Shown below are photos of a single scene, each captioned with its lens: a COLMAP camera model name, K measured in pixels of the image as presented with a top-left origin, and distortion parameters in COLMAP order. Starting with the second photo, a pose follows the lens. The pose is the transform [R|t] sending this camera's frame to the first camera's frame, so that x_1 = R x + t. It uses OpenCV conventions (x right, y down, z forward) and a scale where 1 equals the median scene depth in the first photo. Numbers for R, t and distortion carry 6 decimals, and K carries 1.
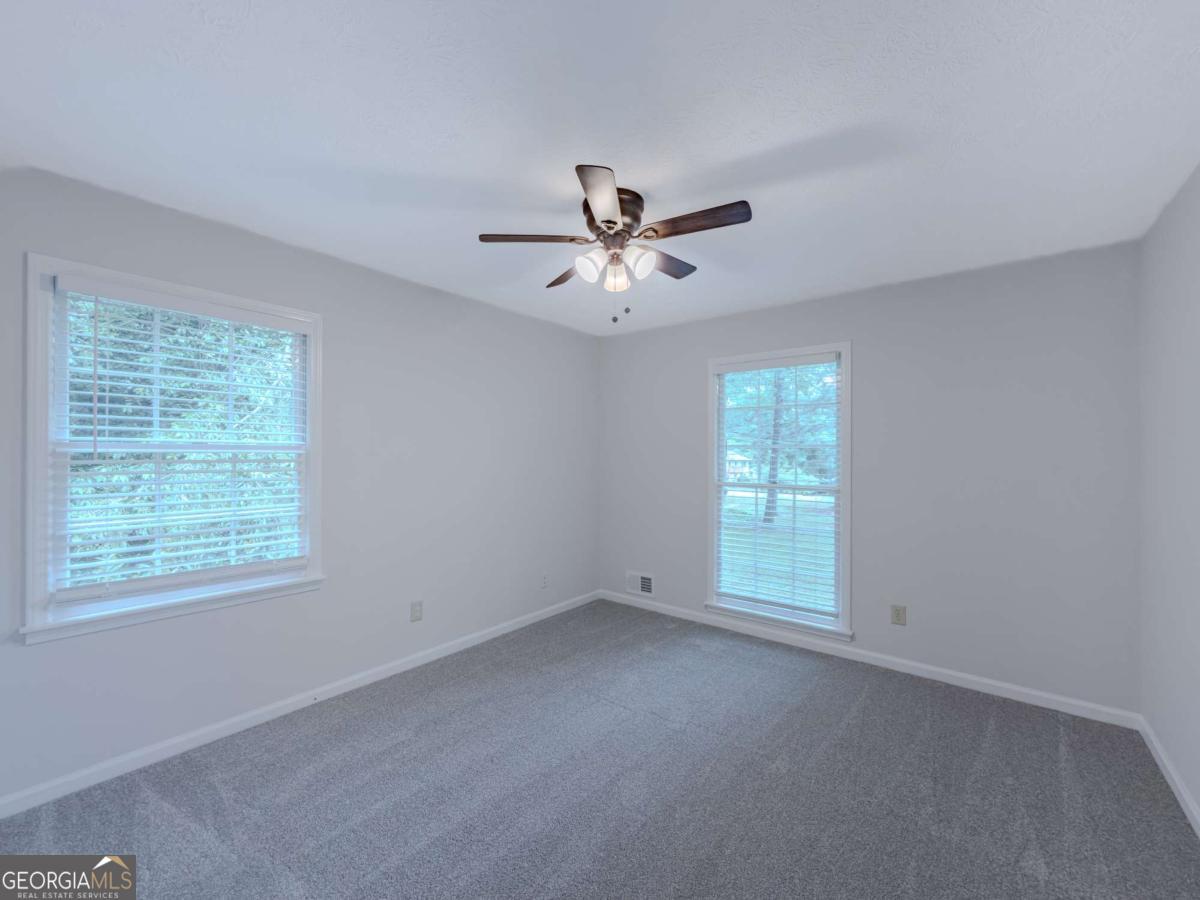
lens RADIAL K [[483.8, 0, 600.3], [0, 483.8, 451.5], [0, 0, 1]] dist [-0.002134, -0.000365]
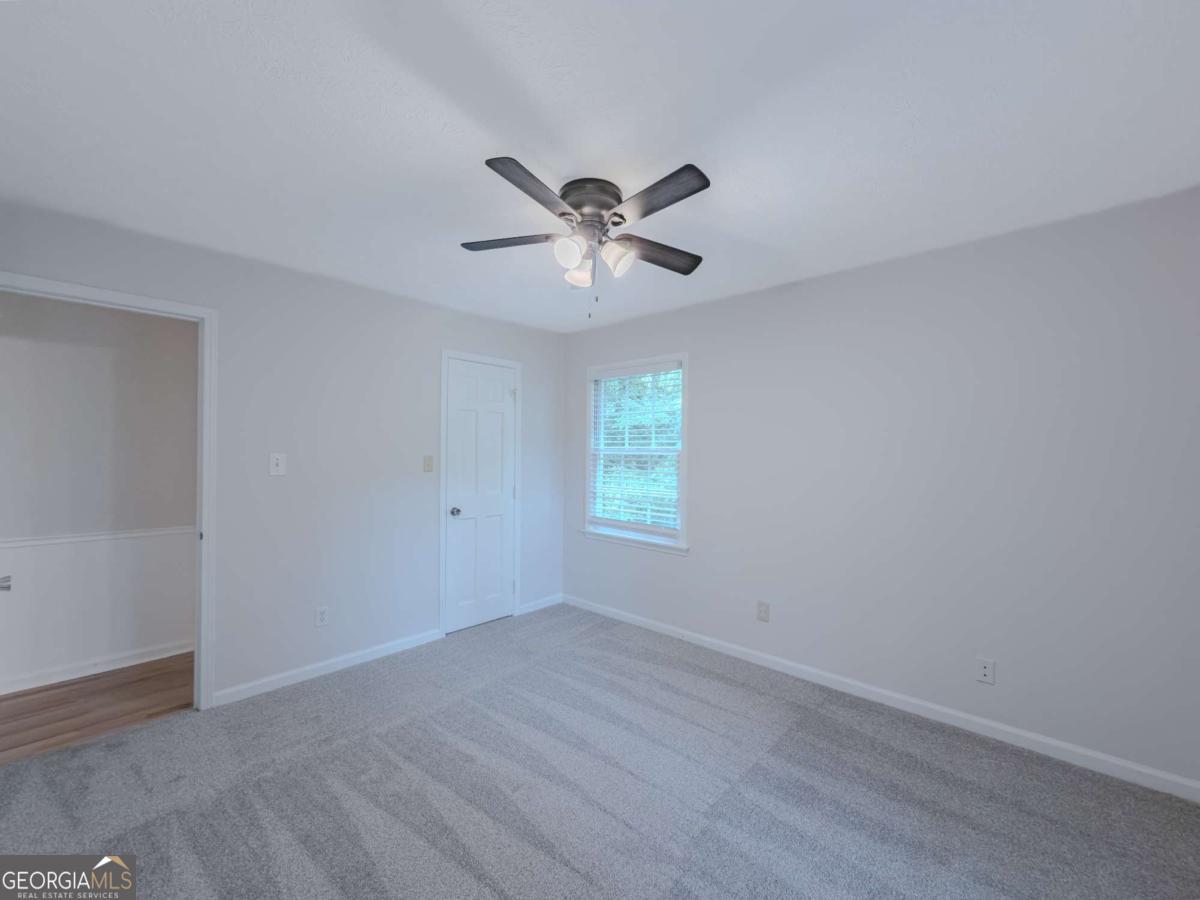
lens RADIAL K [[483.8, 0, 600.3], [0, 483.8, 451.5], [0, 0, 1]] dist [-0.002134, -0.000365]
pose [[-0.072079, -0.005109, -0.997386, 0.883220], [-0.003581, 0.999982, -0.004863, 0.000877], [0.997392, 0.003221, -0.072096, 0.979792]]
